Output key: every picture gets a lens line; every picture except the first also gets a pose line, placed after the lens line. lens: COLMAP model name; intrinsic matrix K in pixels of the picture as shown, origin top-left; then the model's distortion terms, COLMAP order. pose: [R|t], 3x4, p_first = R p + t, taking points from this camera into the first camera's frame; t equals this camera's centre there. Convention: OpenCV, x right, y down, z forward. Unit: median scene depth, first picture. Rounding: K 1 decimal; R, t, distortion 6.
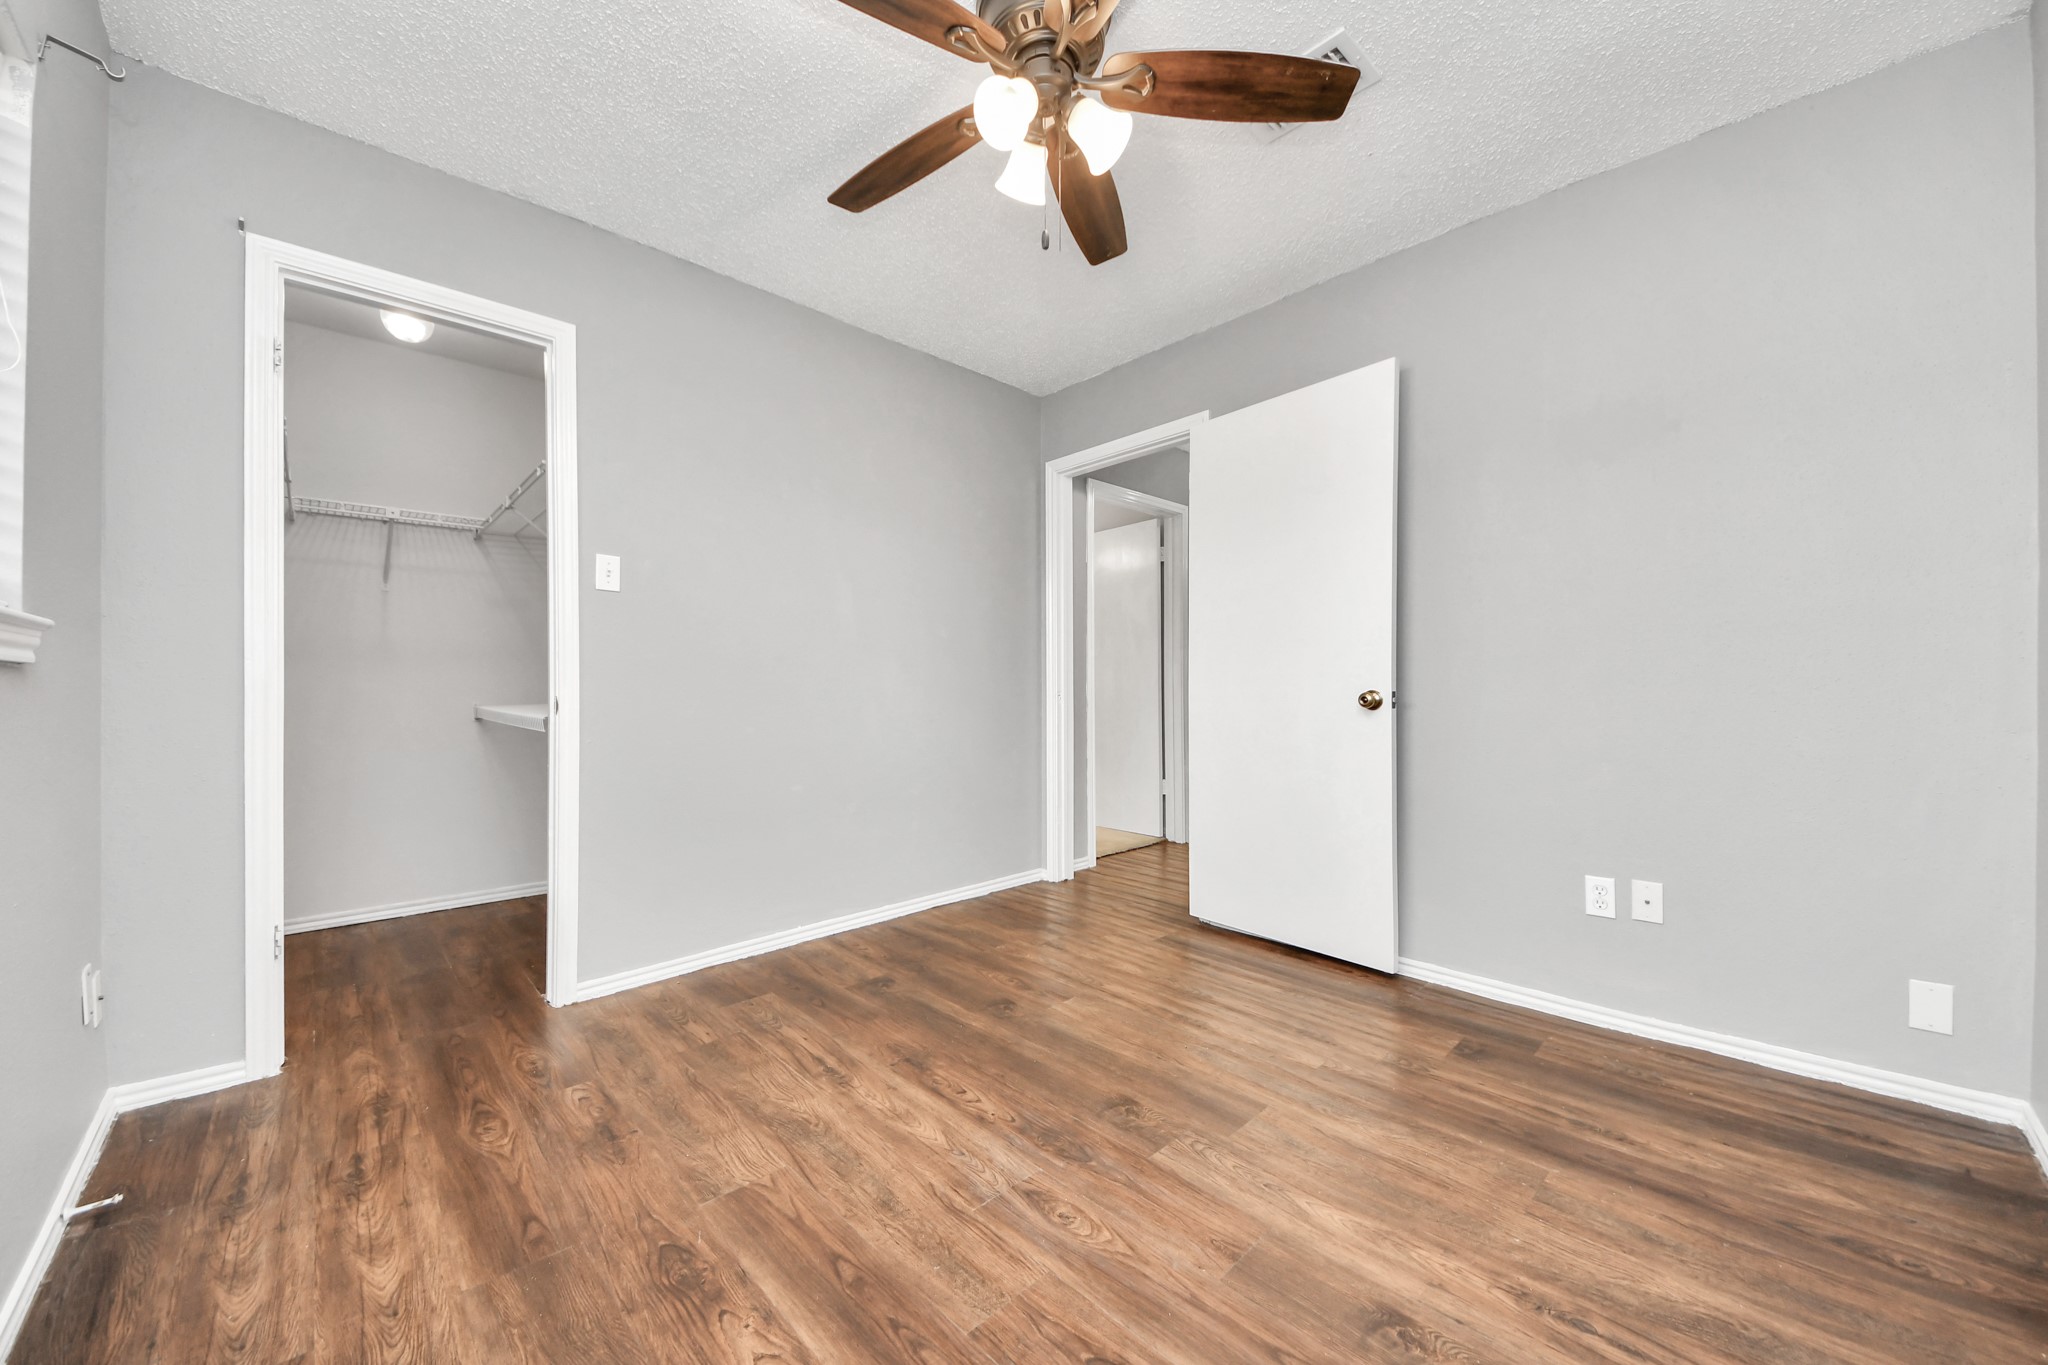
lens RADIAL K [[747.8, 0, 1020.6], [0, 747.8, 676.7], [0, 0, 1]] dist [-0.003054, -0.002240]
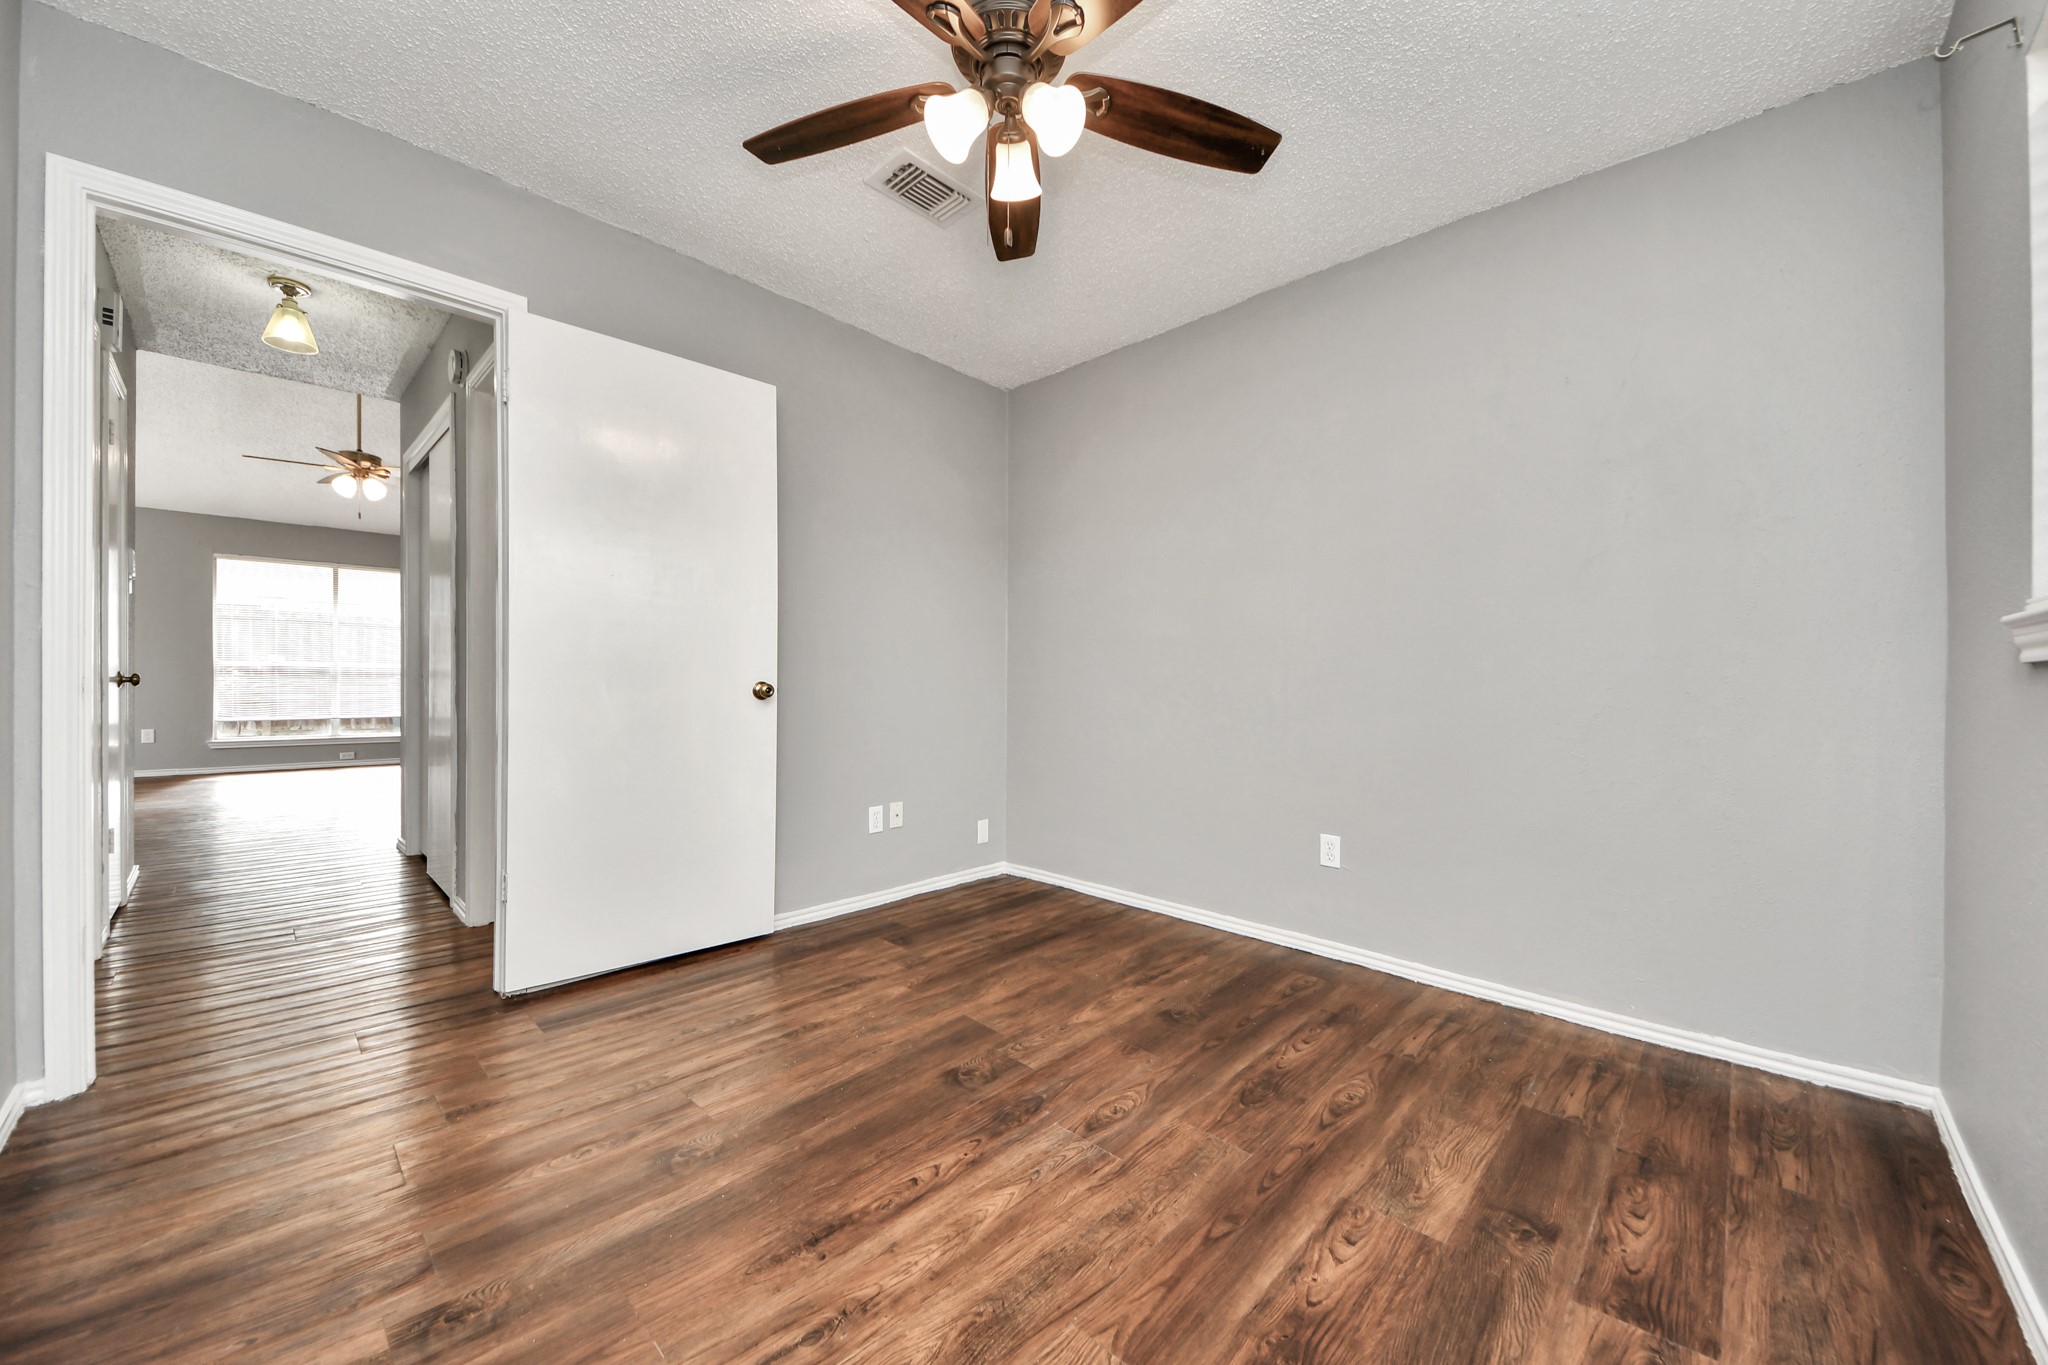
lens RADIAL K [[747.8, 0, 1022.3], [0, 747.8, 683.3], [0, 0, 1]] dist [-0.003054, -0.002240]
pose [[-0.019612, -0.008196, 0.999774, -0.989096], [-0.014970, 0.999857, 0.007903, 0.007816], [-0.999696, -0.014811, -0.019732, 1.009544]]
